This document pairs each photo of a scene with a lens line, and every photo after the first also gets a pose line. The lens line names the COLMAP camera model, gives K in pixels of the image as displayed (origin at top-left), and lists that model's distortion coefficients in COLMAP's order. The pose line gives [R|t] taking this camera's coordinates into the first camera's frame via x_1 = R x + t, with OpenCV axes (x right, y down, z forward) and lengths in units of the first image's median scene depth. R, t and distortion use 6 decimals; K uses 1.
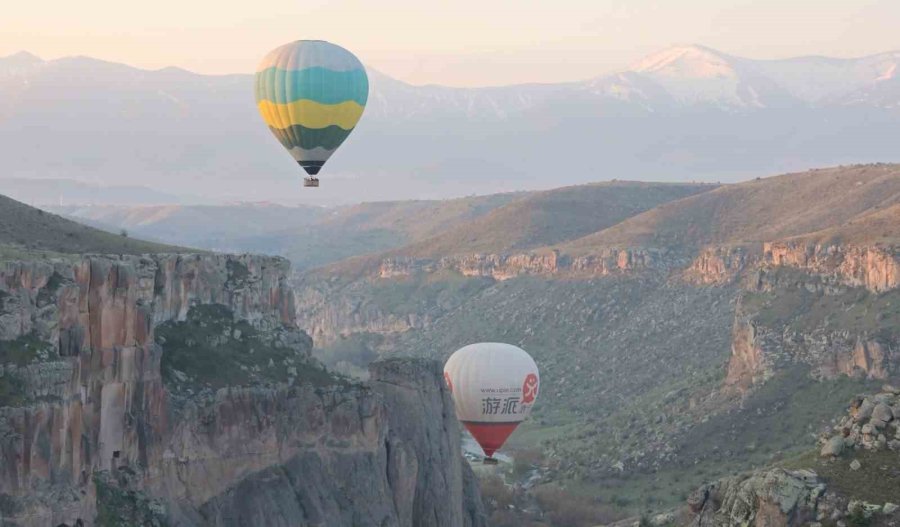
lens RADIAL K [[2467.8, 0, 430.9], [0, 2467.8, 277.9], [0, 0, 1]] dist [0.381974, 0.000000]
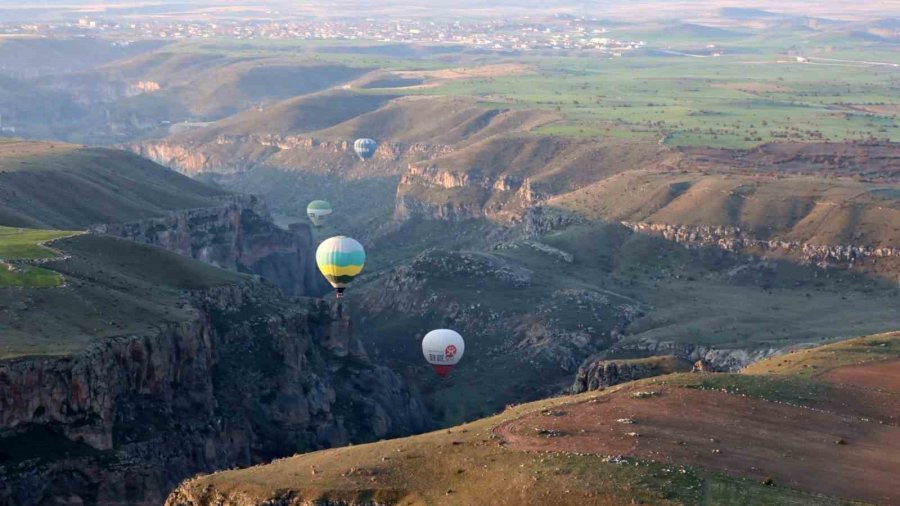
lens RADIAL K [[2216.4, 0, 448.0], [0, 2216.4, 251.6], [0, 0, 1]] dist [0.484855, 0.000000]
pose [[0.989069, 0.007661, 0.147257, -0.262650], [-0.021662, 0.995364, 0.093713, -0.222567], [-0.145857, -0.095878, 0.984649, -2.058747]]
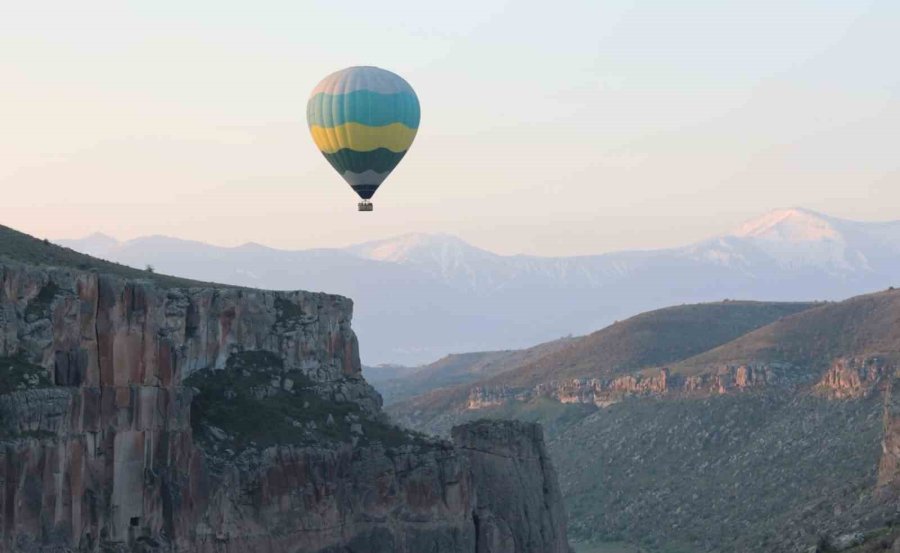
lens RADIAL K [[2601.4, 0, 451.2], [0, 2601.4, 279.1], [0, 0, 1]] dist [0.426711, 0.000000]
pose [[0.999388, -0.022435, -0.026852, -0.000991], [0.020540, 0.997414, -0.068878, 0.046635], [0.028328, 0.068284, 0.997264, 0.140129]]
